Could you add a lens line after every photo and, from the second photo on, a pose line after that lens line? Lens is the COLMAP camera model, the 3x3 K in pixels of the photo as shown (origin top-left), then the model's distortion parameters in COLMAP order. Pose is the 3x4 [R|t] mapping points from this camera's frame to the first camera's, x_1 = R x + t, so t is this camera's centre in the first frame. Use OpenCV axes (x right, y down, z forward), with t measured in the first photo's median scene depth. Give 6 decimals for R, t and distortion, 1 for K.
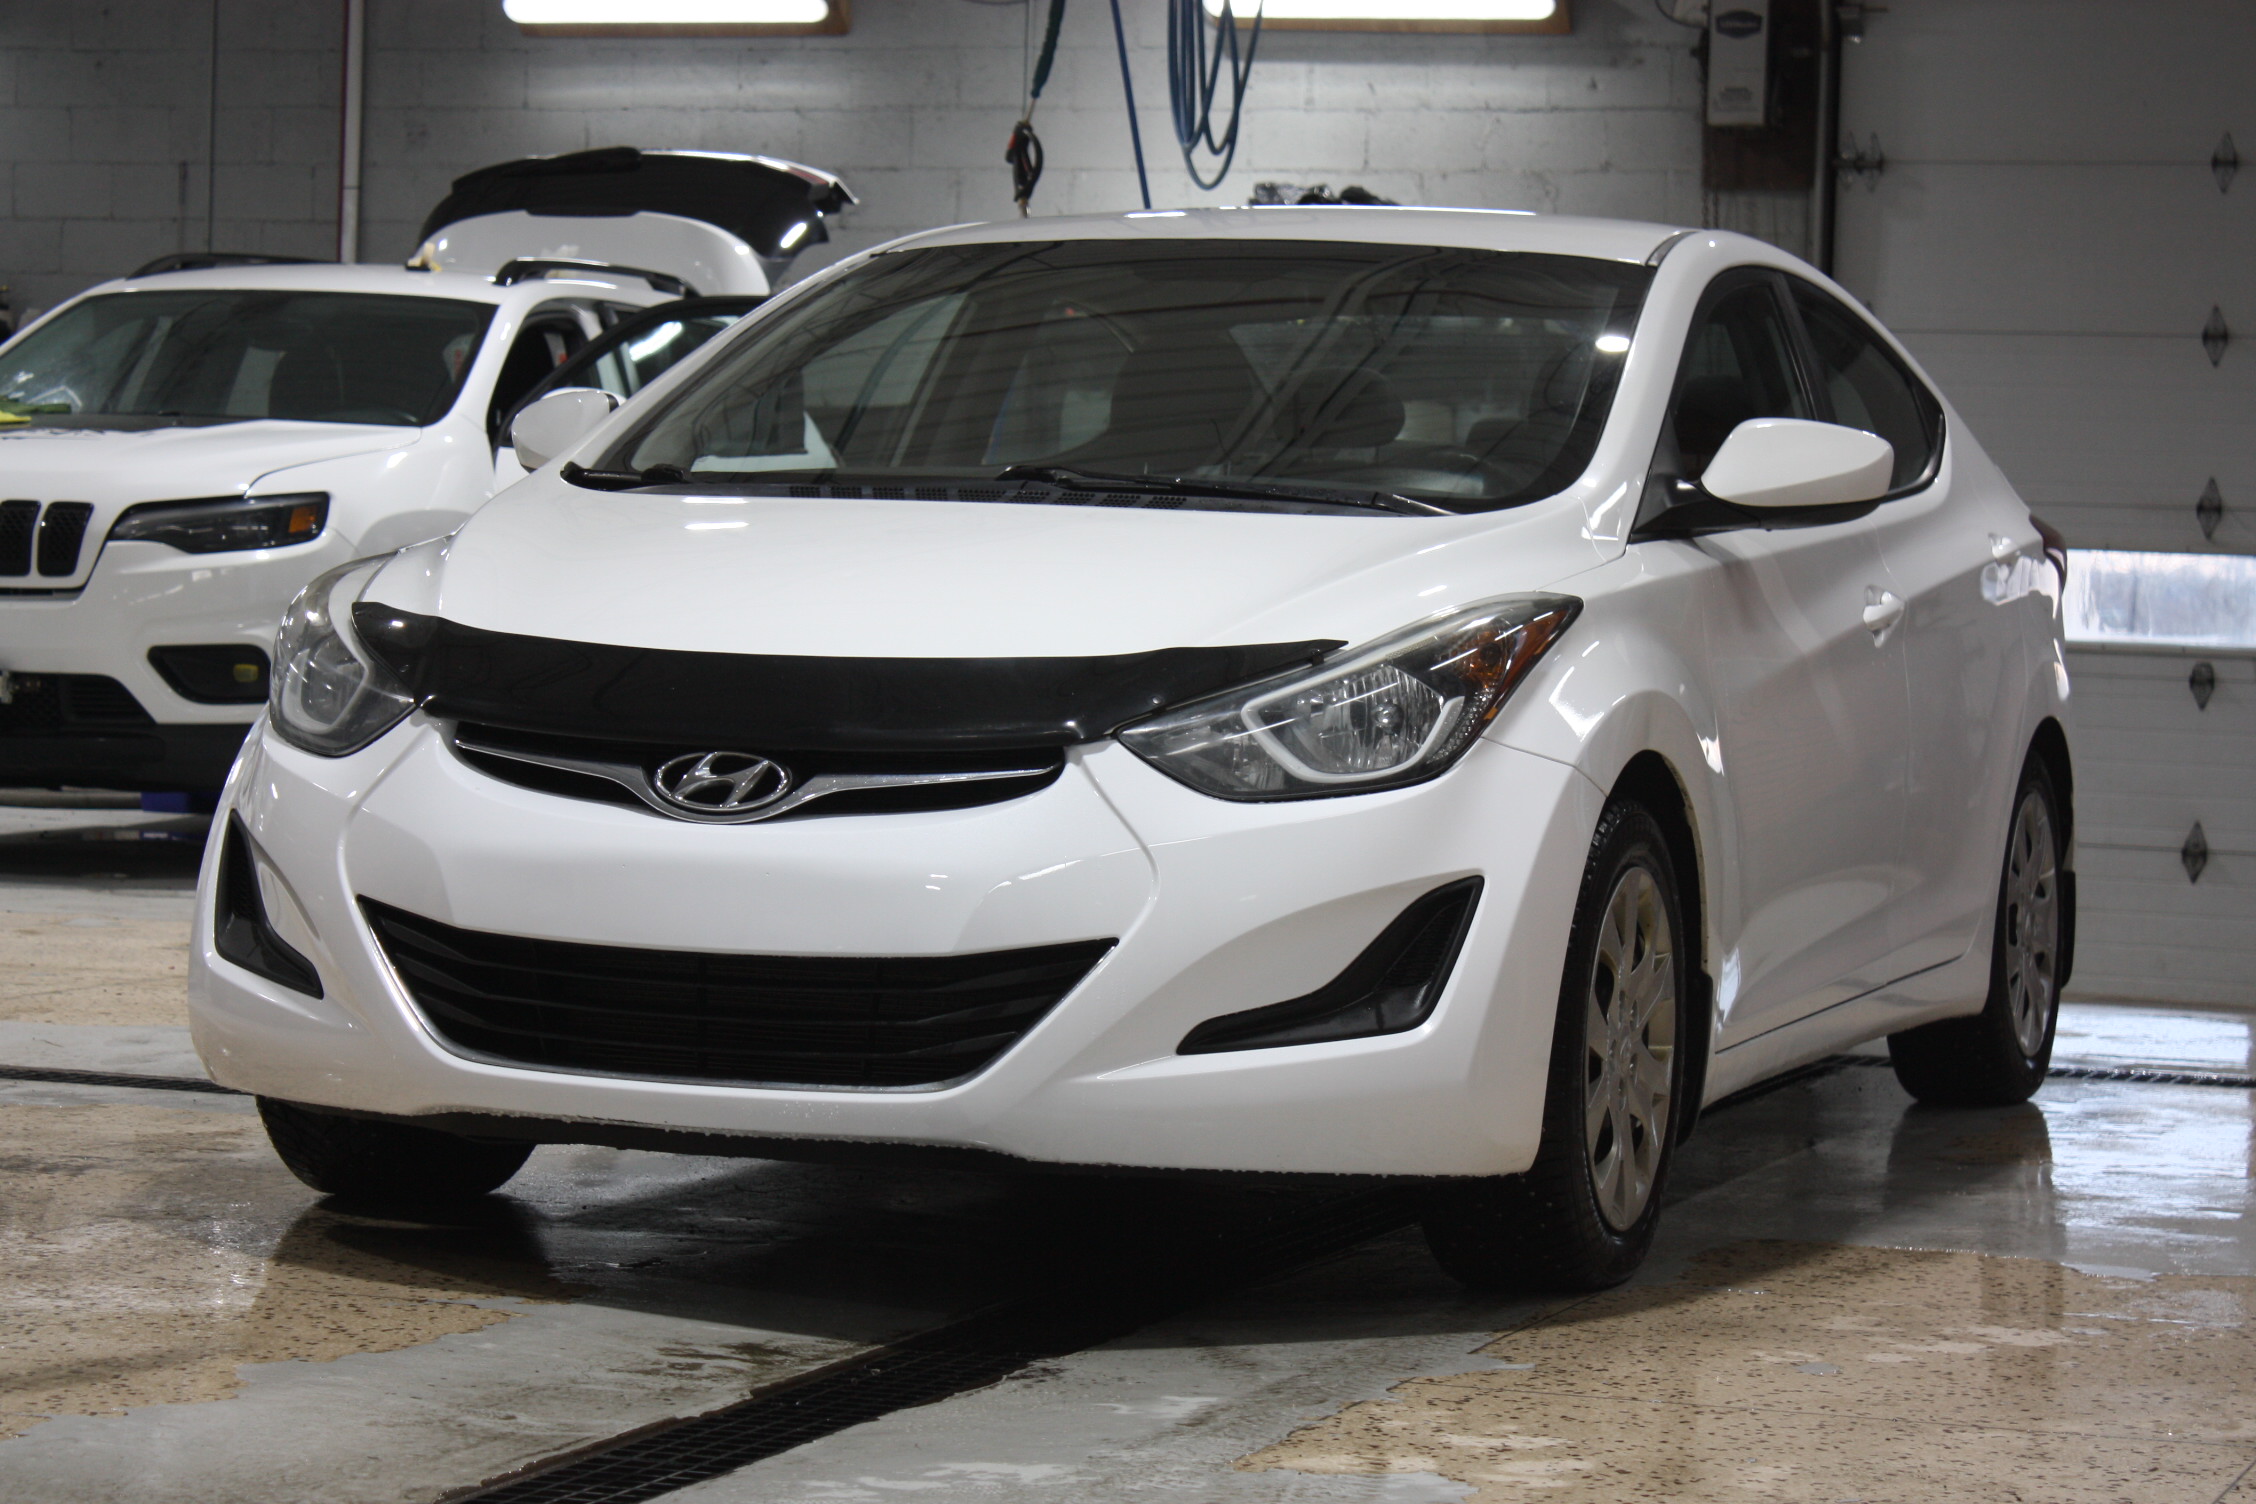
lens RADIAL K [[5447.9, 0, 1119.6], [0, 5447.9, 758.4], [0, 0, 1]] dist [0.102553, 0.000000]
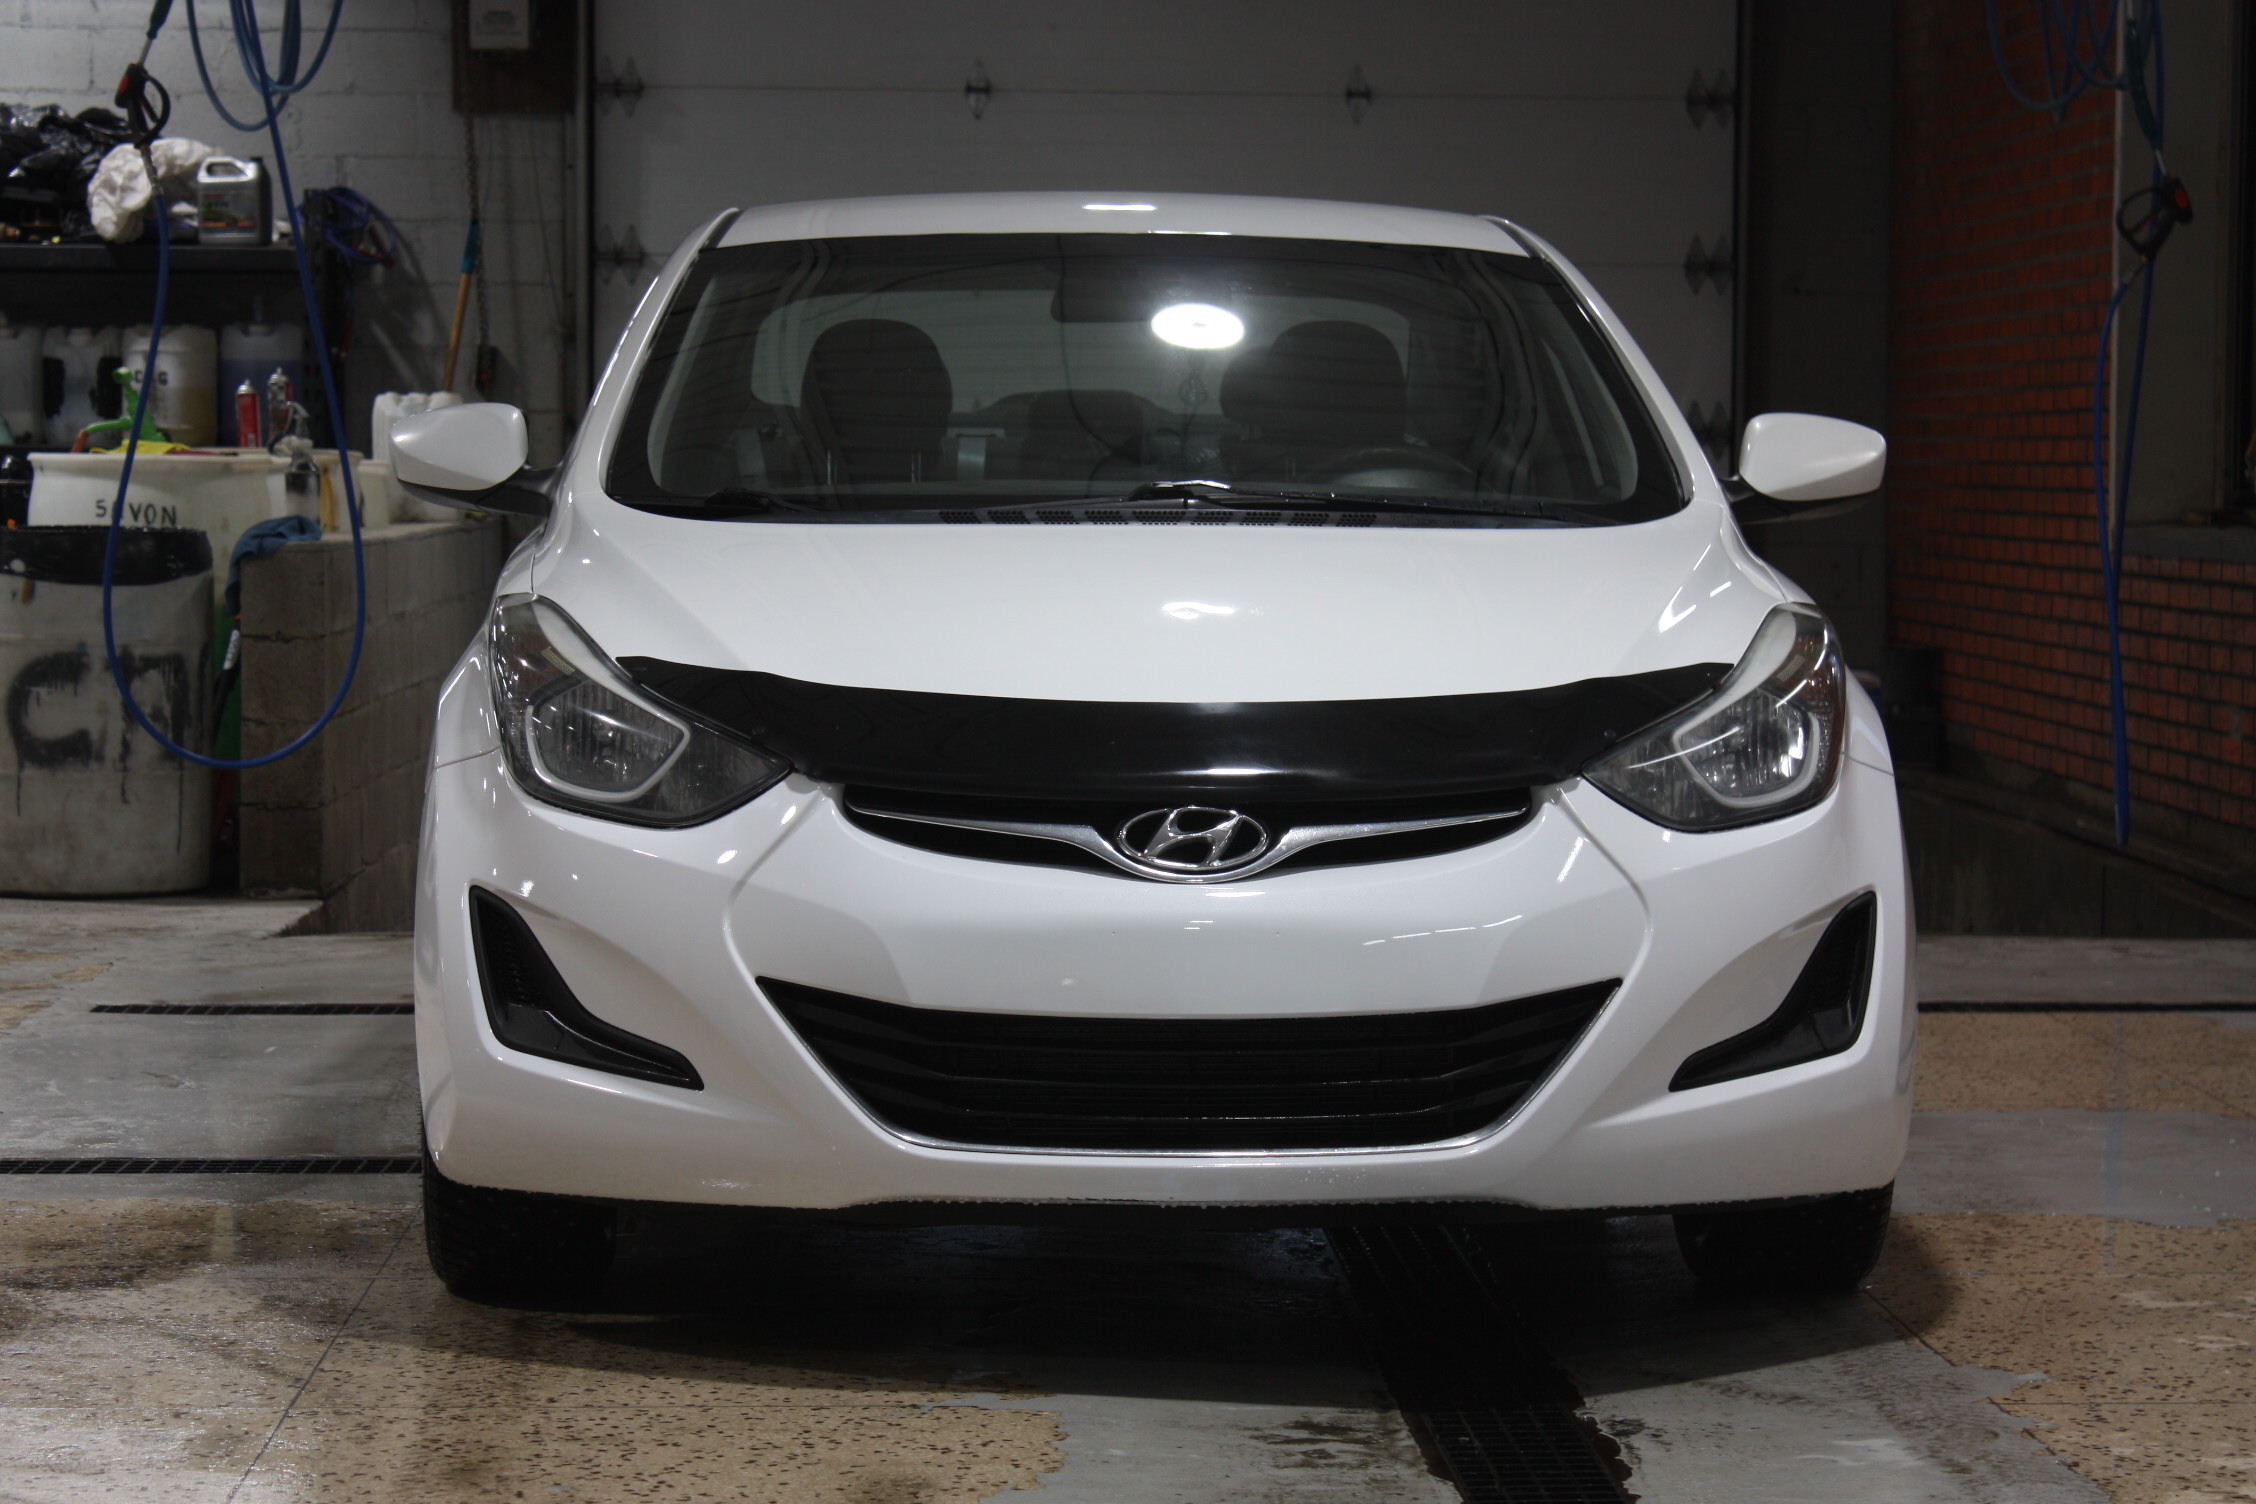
lens RADIAL K [[5447.9, 0, 1123.9], [0, 5447.9, 746.2], [0, 0, 1]] dist [0.102553, 0.000000]
pose [[0.924407, -0.045846, 0.378641, -0.432650], [0.037623, 0.998868, 0.029093, -0.039052], [-0.379546, -0.012648, 0.925086, 0.115772]]
